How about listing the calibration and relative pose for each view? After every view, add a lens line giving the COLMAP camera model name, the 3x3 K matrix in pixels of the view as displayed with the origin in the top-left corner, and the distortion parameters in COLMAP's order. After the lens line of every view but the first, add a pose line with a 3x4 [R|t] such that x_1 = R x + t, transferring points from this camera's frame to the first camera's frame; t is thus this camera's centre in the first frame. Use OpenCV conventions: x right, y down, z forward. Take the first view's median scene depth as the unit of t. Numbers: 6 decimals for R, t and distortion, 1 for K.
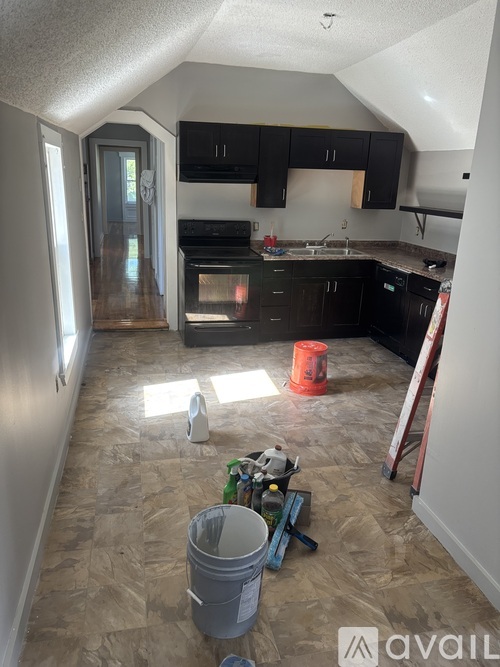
lens RADIAL K [[508.2, 0, 250.1], [0, 508.2, 332.8], [0, 0, 1]] dist [-0.003825, -0.006866]
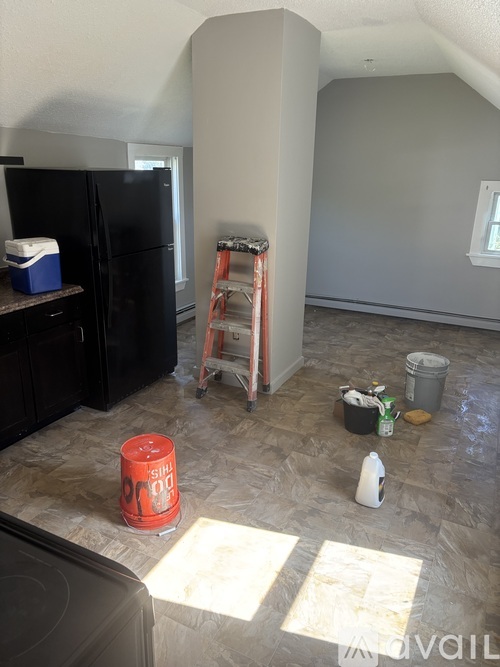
lens RADIAL K [[508.2, 0, 250.0], [0, 508.2, 372.3], [0, 0, 1]] dist [-0.003825, -0.006866]
pose [[-0.780093, -0.283908, 0.557541, -0.350546], [0.135352, 0.793438, 0.593410, -0.470663], [-0.610848, 0.538380, -0.580528, 1.479707]]
